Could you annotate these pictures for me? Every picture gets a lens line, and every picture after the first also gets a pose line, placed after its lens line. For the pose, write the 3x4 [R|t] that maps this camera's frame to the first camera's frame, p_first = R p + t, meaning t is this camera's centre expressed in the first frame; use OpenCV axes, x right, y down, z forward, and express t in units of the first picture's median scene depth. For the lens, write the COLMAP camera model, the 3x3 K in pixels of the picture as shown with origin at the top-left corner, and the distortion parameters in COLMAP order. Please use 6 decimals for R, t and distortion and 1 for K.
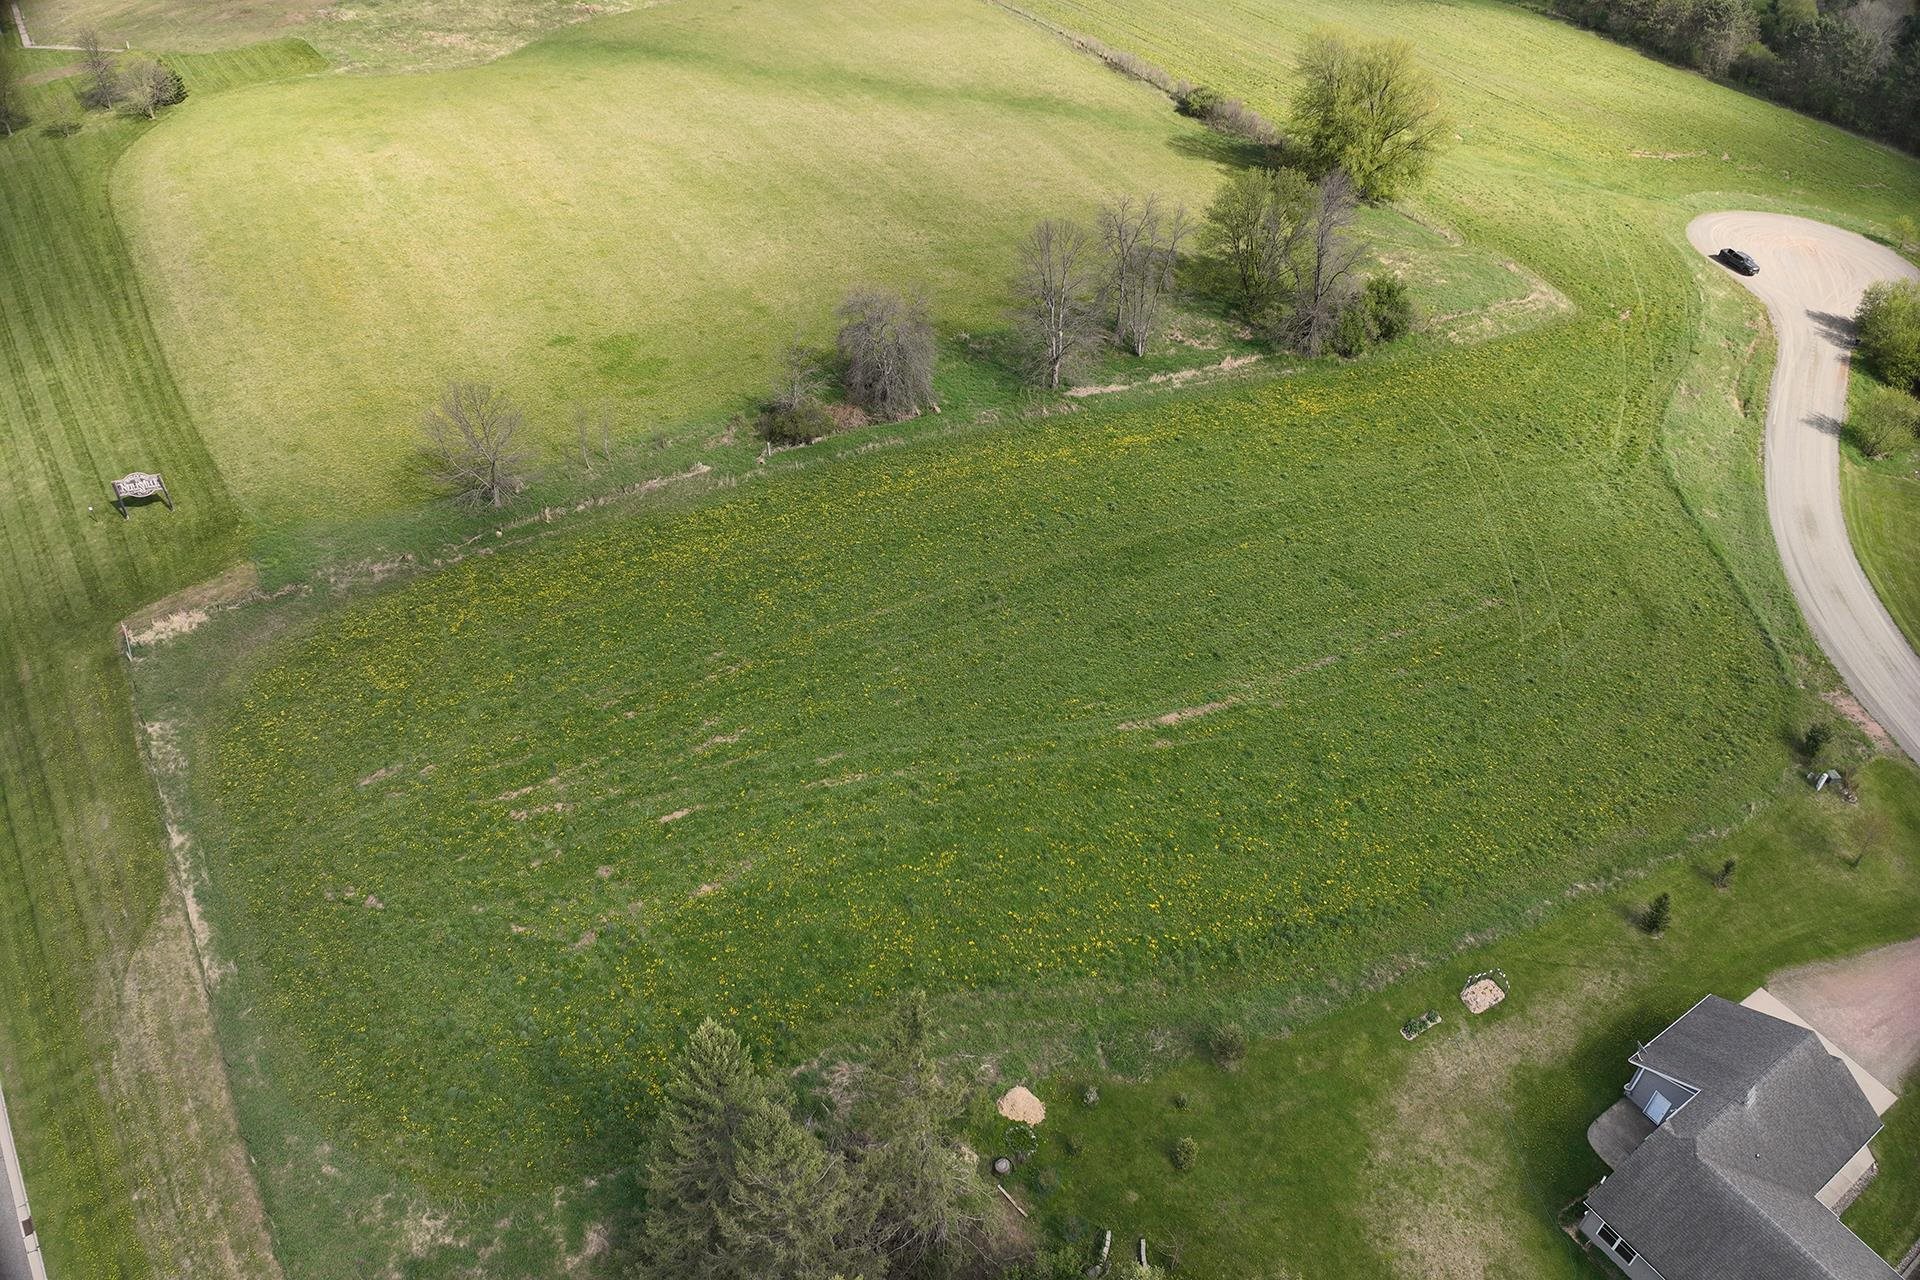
lens RADIAL K [[1365.5, 0, 968.1], [0, 1365.5, 640.0], [0, 0, 1]] dist [-0.102910, -0.018614]
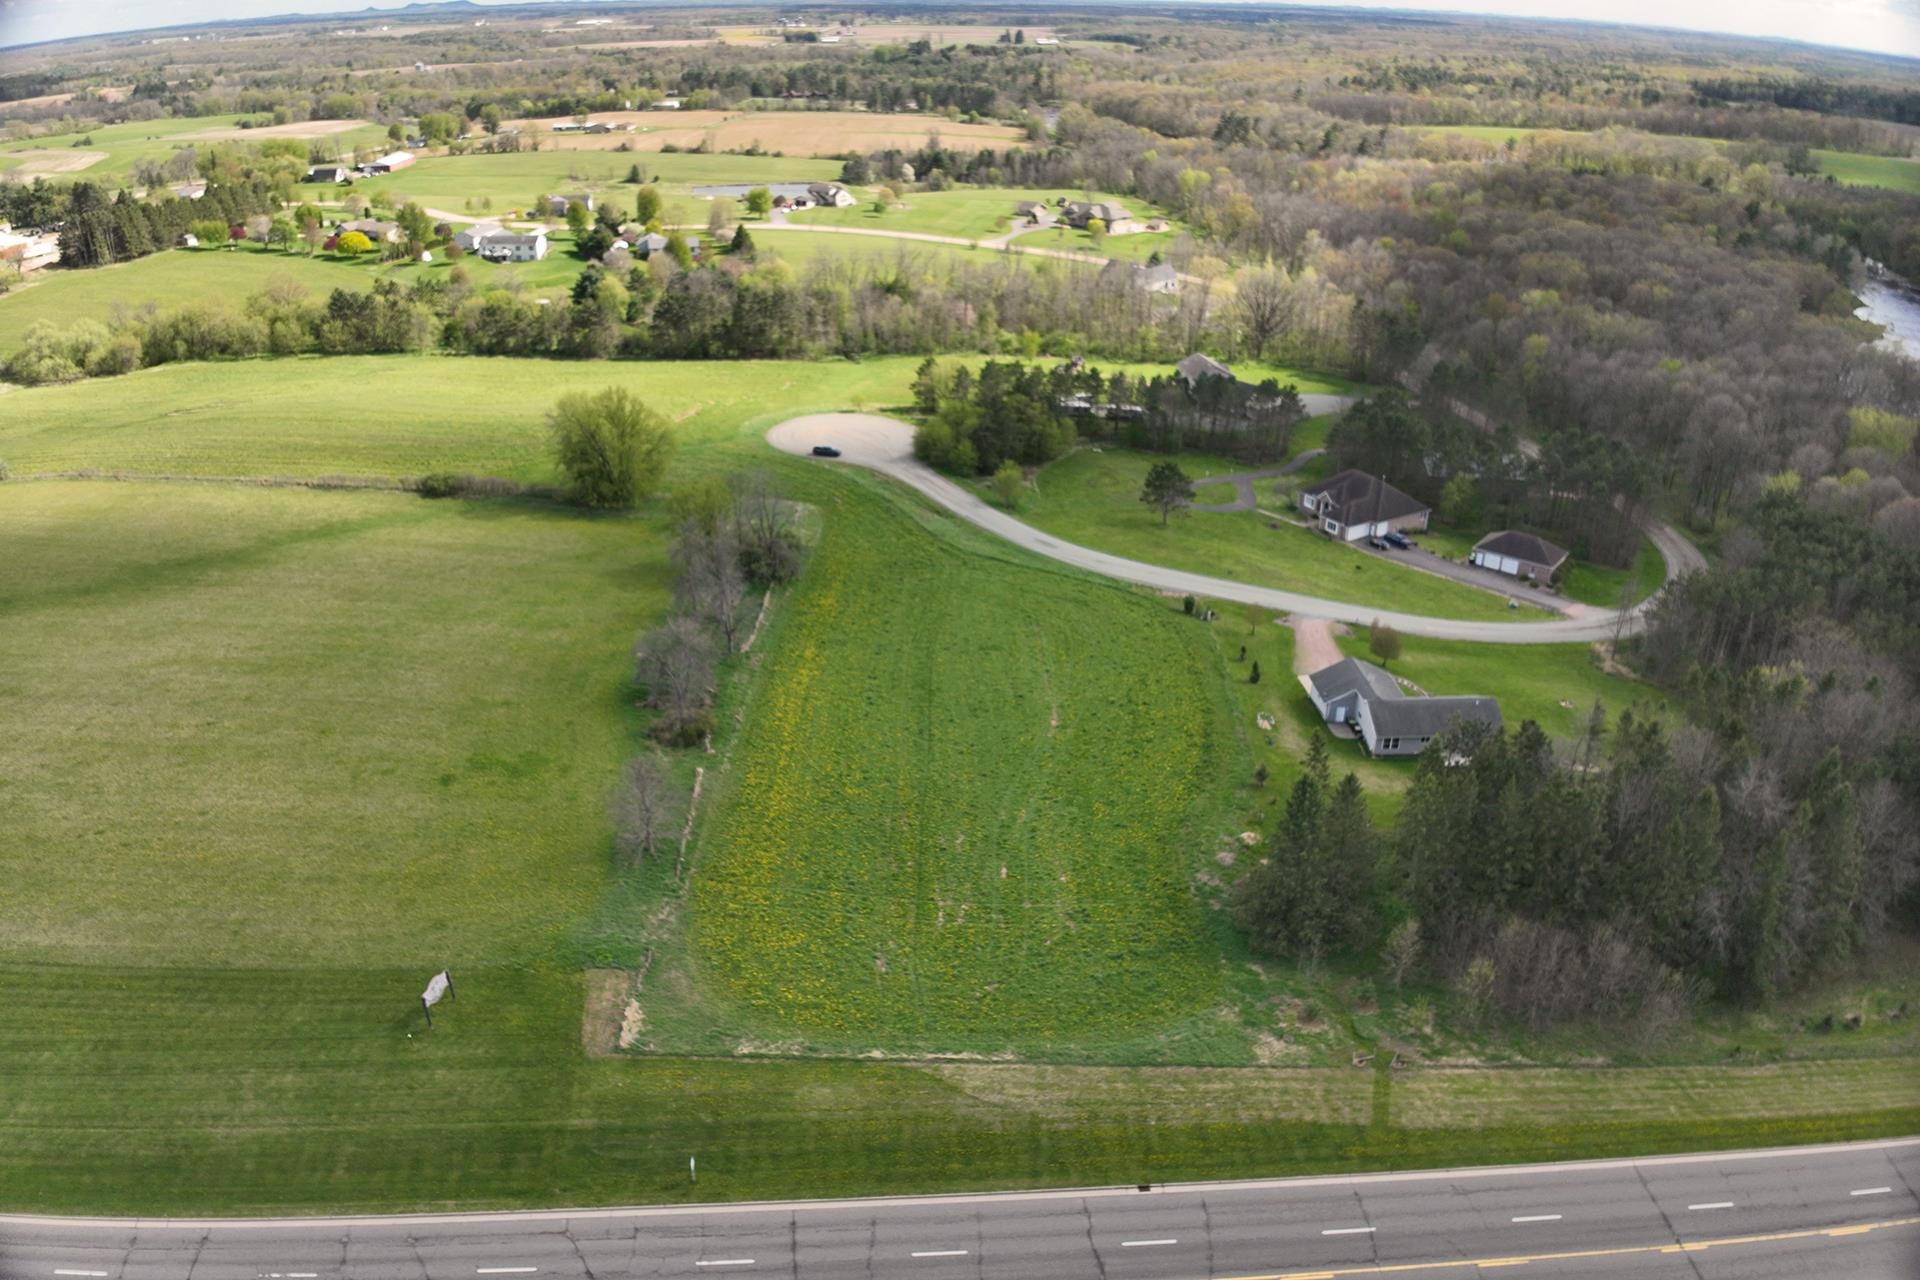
lens RADIAL K [[1365.5, 0, 961.3], [0, 1365.5, 639.5], [0, 0, 1]] dist [-0.102910, -0.018614]
pose [[0.500074, -0.380886, 0.777722, -1.231446], [0.538138, 0.840307, 0.065514, -0.211787], [-0.678479, 0.385760, 0.625185, -0.094665]]
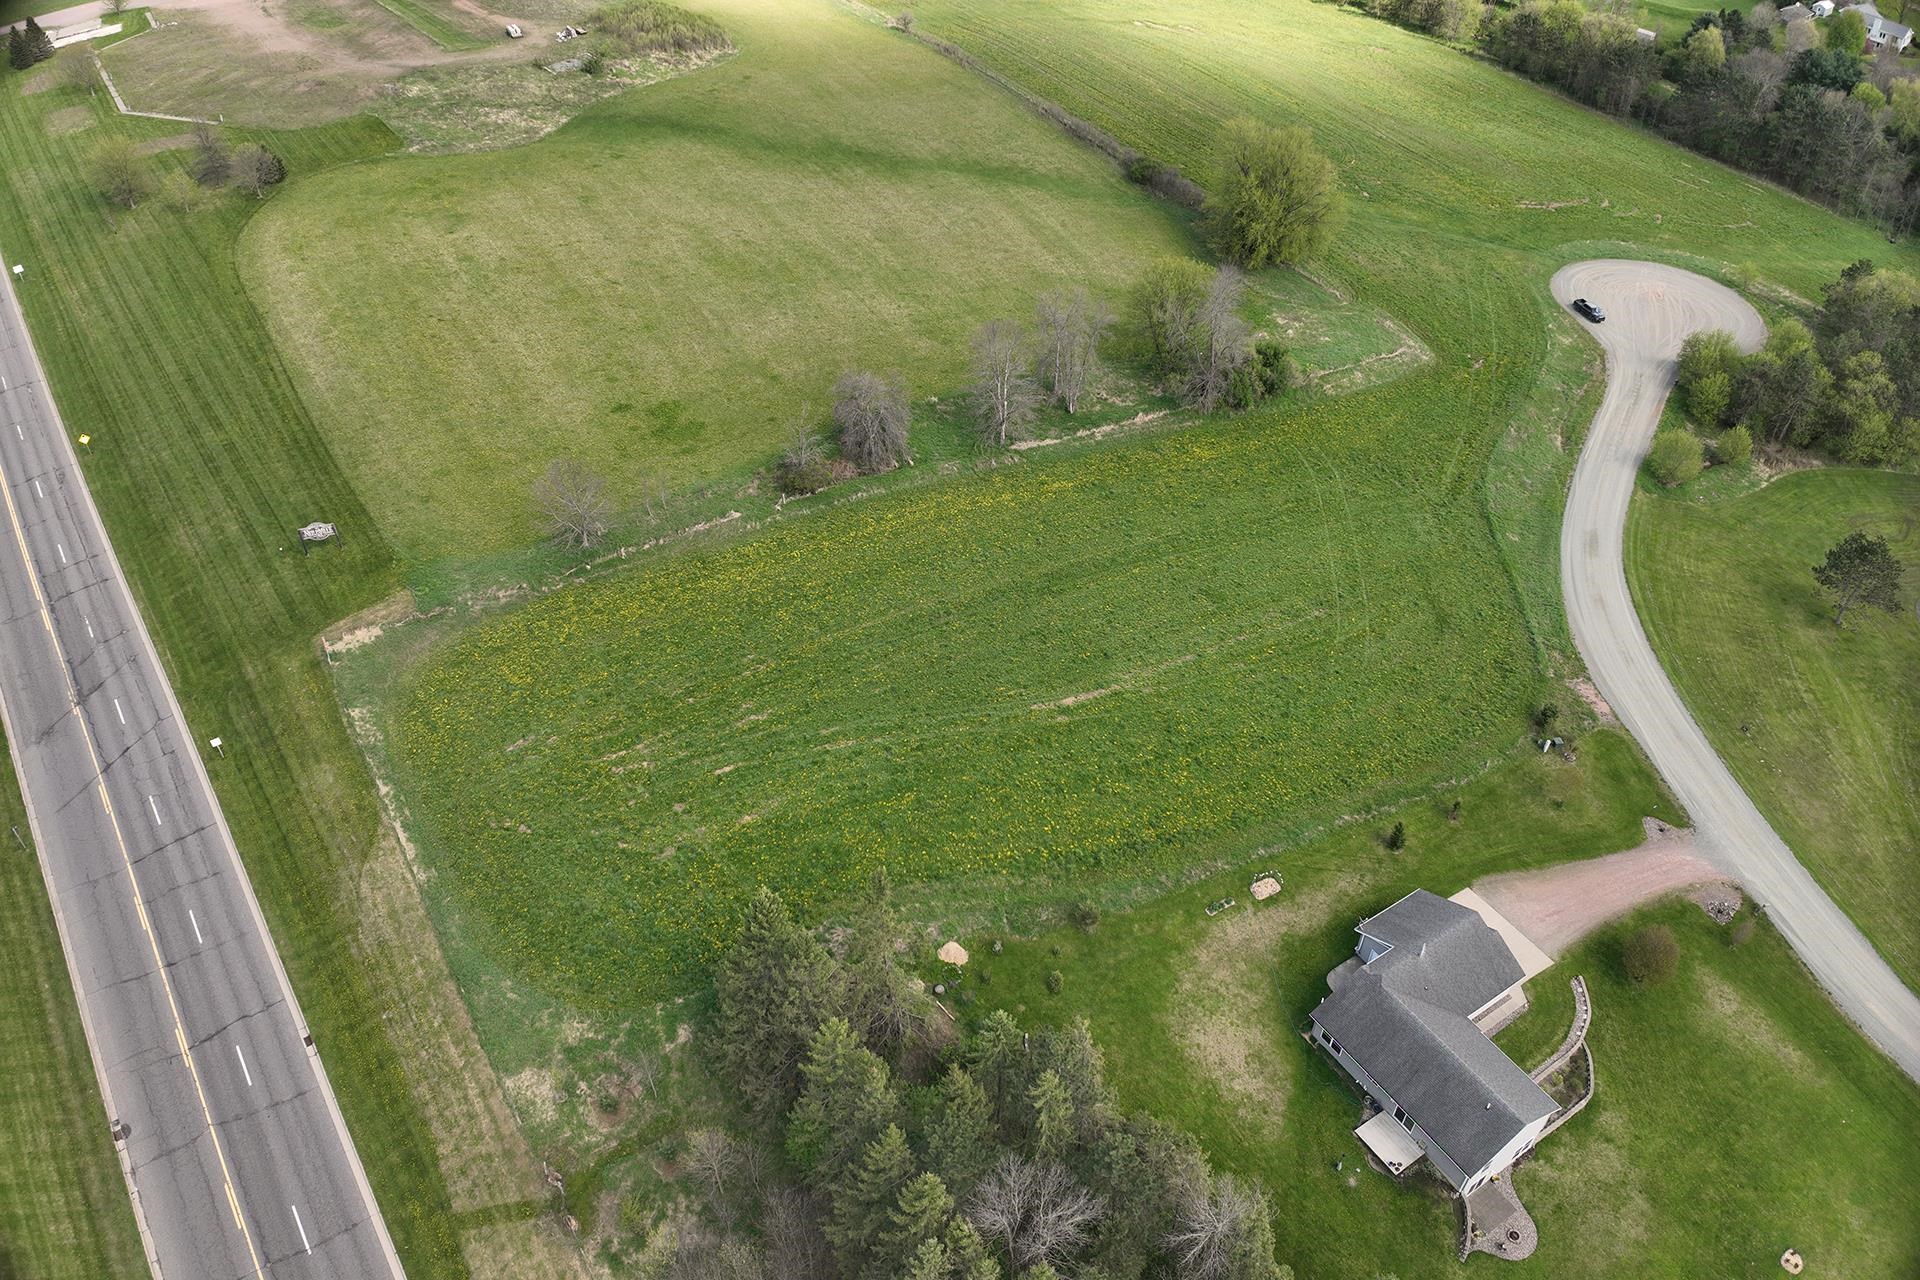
lens RADIAL K [[1365.5, 0, 961.6], [0, 1365.5, 642.4], [0, 0, 1]] dist [-0.102910, -0.018614]
pose [[0.999952, -0.004647, -0.008664, 0.046505], [0.004894, 0.999578, 0.028618, -0.042518], [0.008527, -0.028659, 0.999553, -0.401618]]
